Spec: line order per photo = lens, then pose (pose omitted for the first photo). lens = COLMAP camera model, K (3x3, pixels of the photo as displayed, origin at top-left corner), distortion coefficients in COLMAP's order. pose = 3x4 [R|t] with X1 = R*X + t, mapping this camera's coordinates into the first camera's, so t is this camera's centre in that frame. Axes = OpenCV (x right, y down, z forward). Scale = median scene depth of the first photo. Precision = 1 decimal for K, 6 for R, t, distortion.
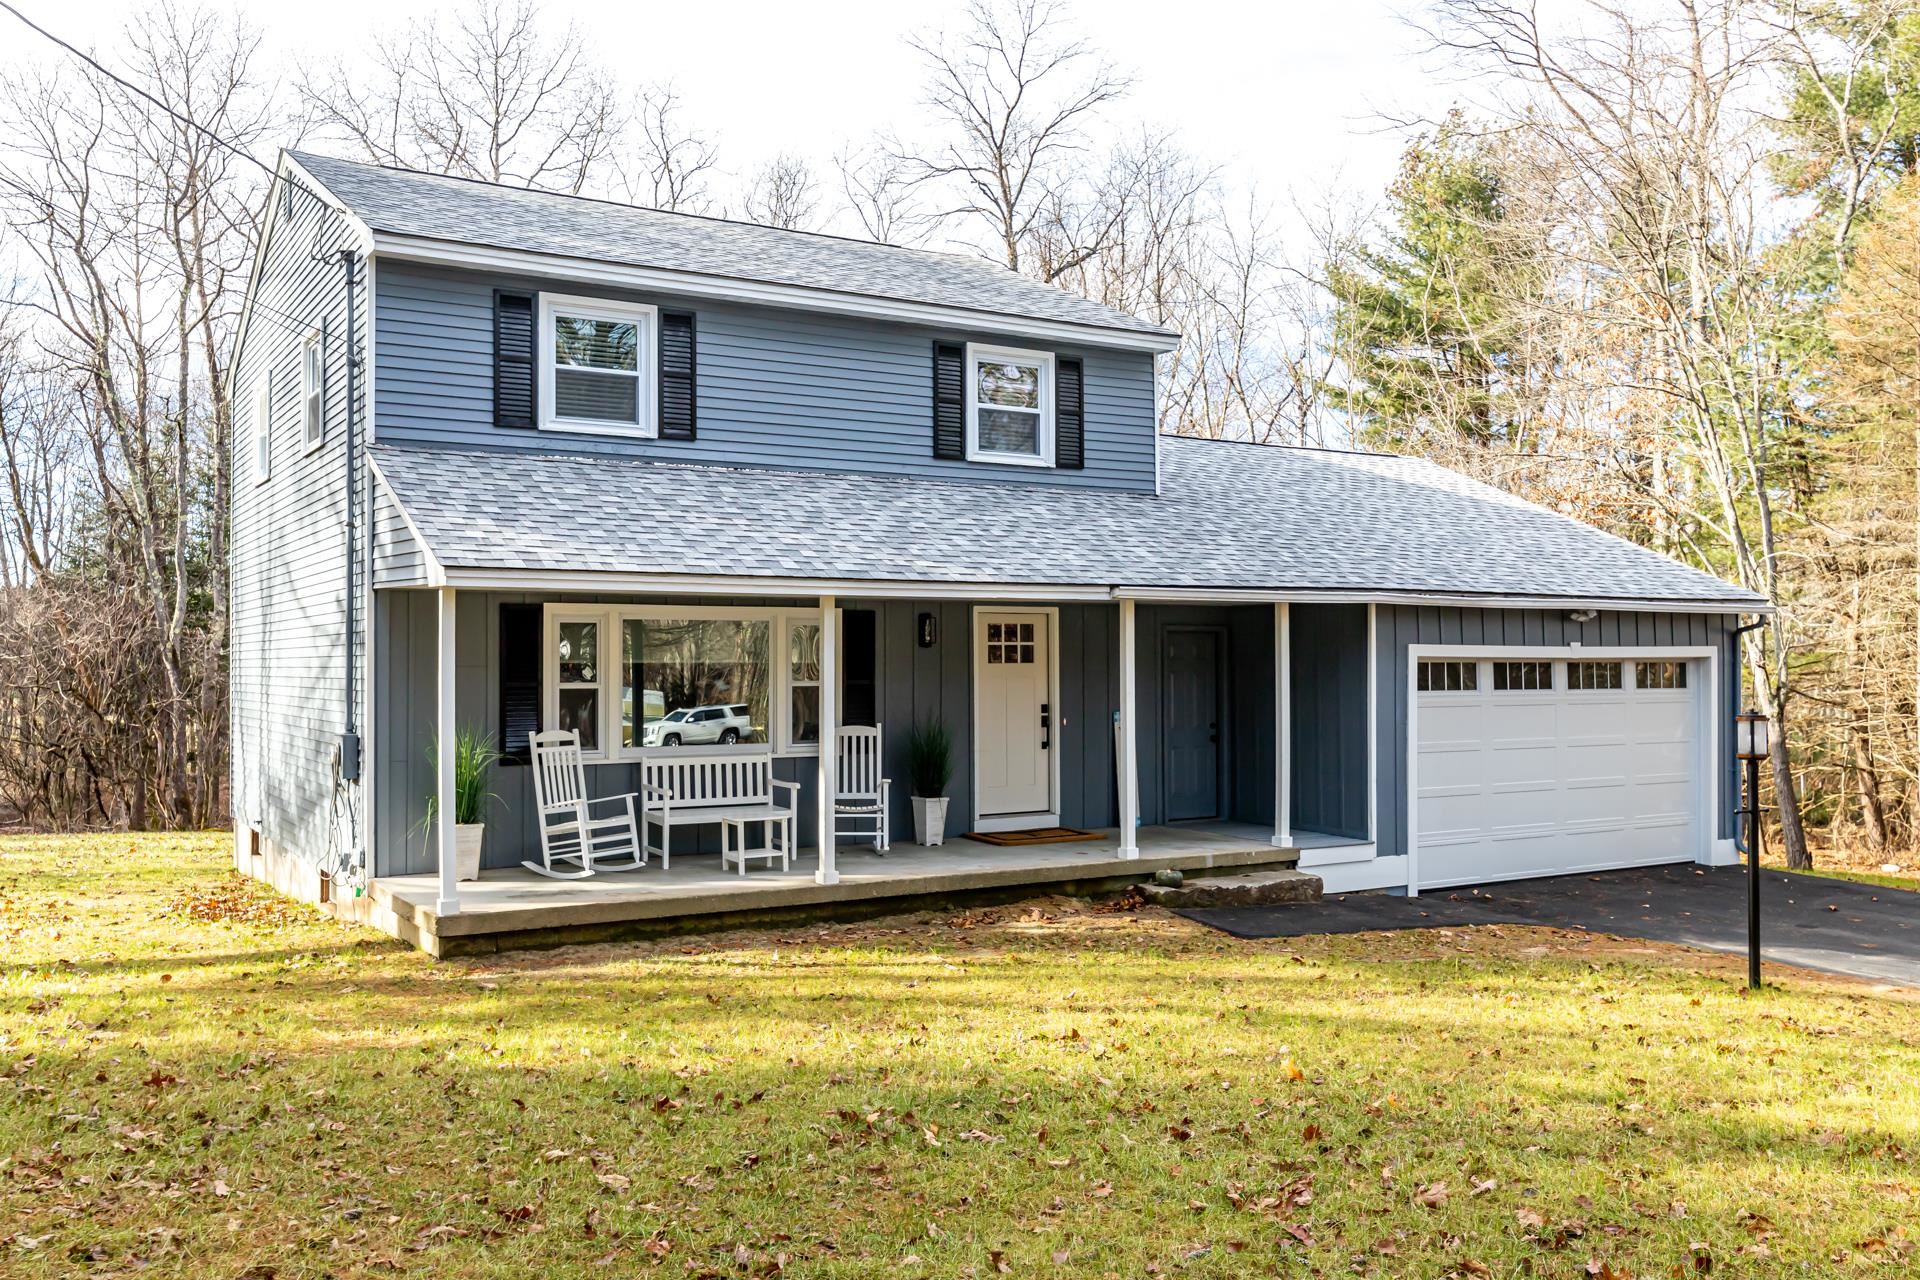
lens RADIAL K [[1597.4, 0, 956.9], [0, 1597.4, 645.1], [0, 0, 1]] dist [-0.007865, -0.002748]
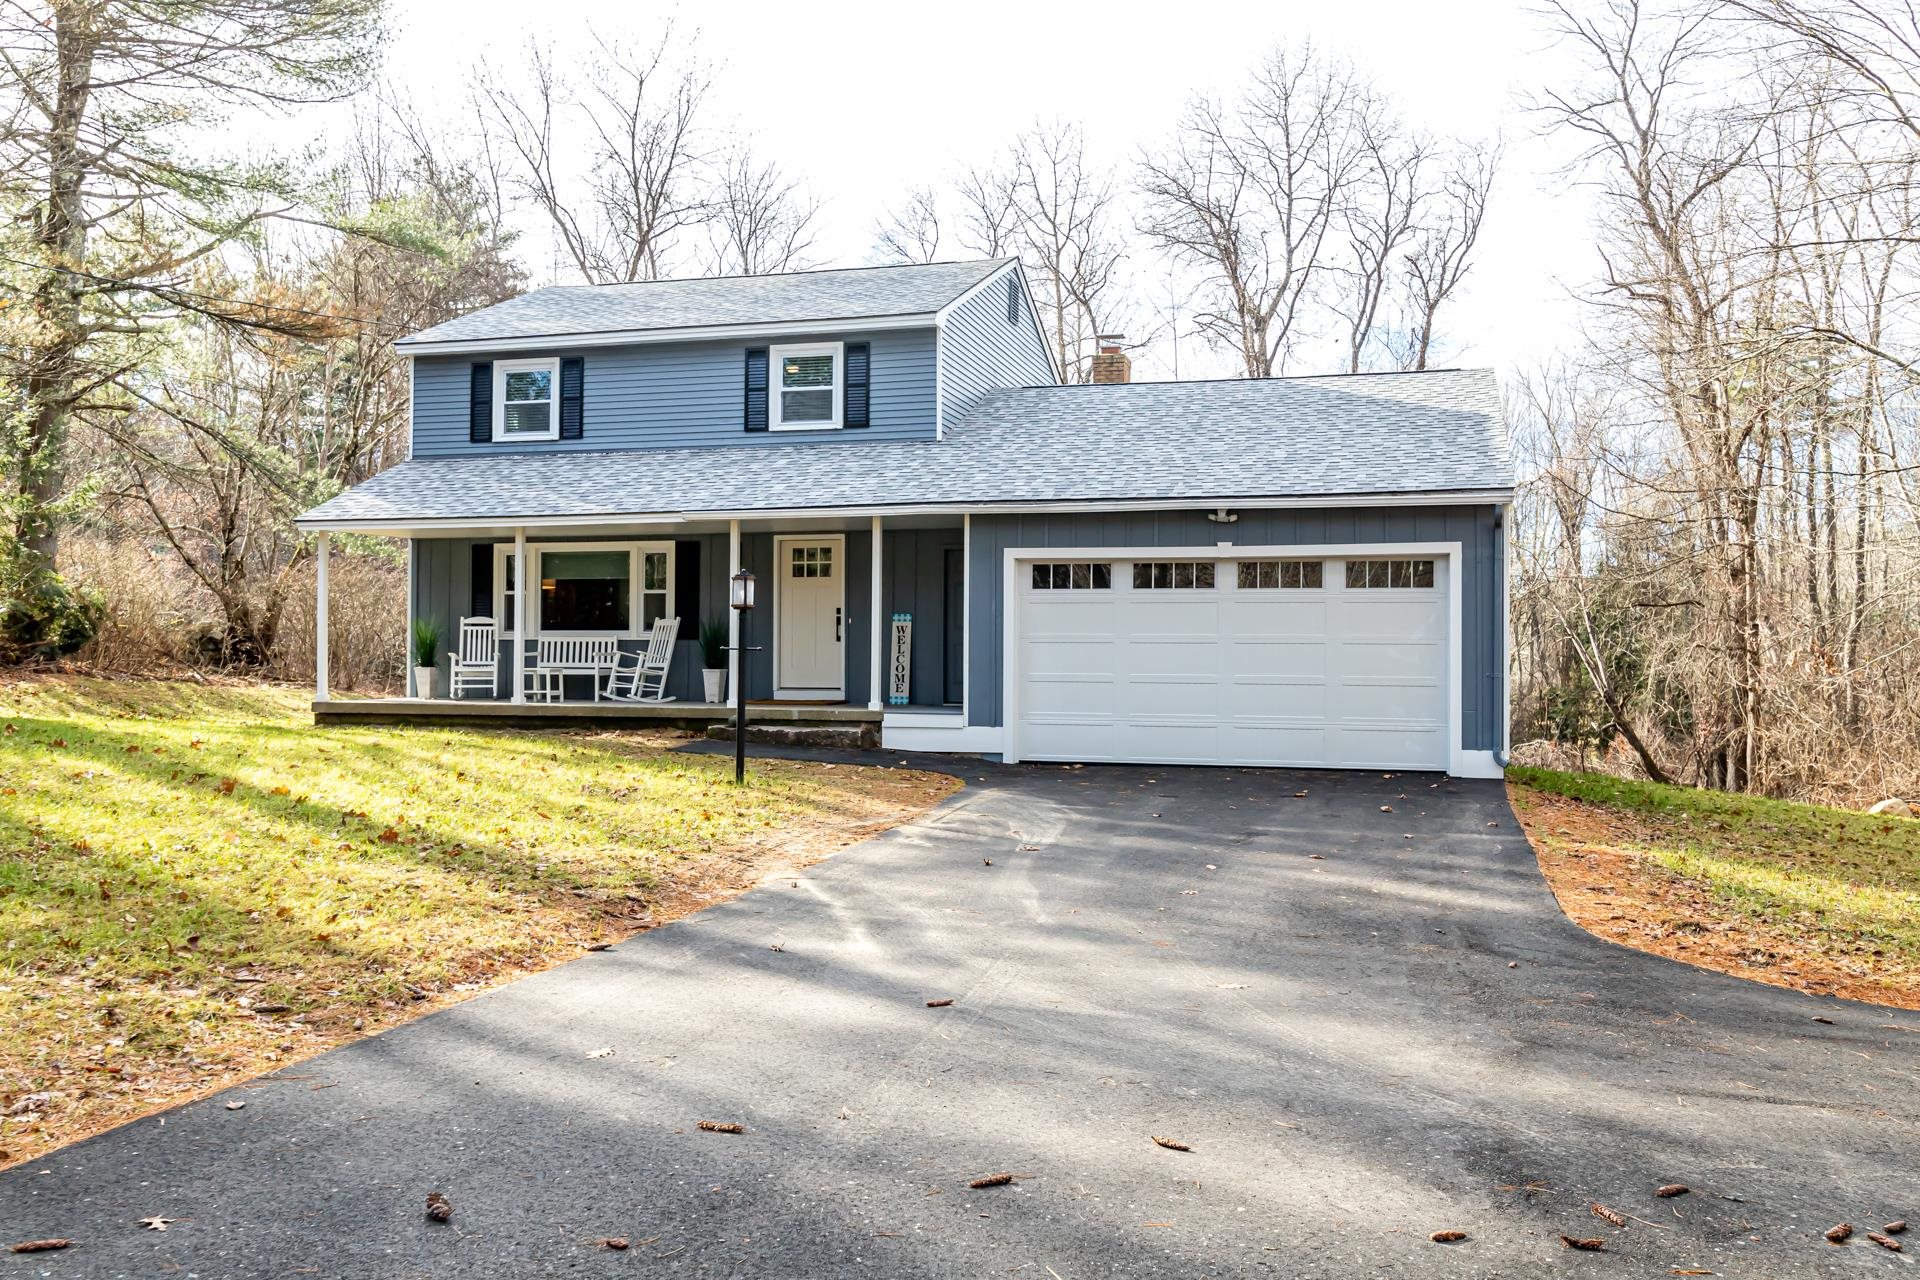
lens RADIAL K [[1597.4, 0, 961.1], [0, 1597.4, 650.9], [0, 0, 1]] dist [-0.007865, -0.002748]
pose [[0.683198, -0.001609, -0.730231, 1.111291], [0.001069, 0.999999, -0.001203, 0.075971], [0.730232, 0.000042, 0.683199, 0.171794]]
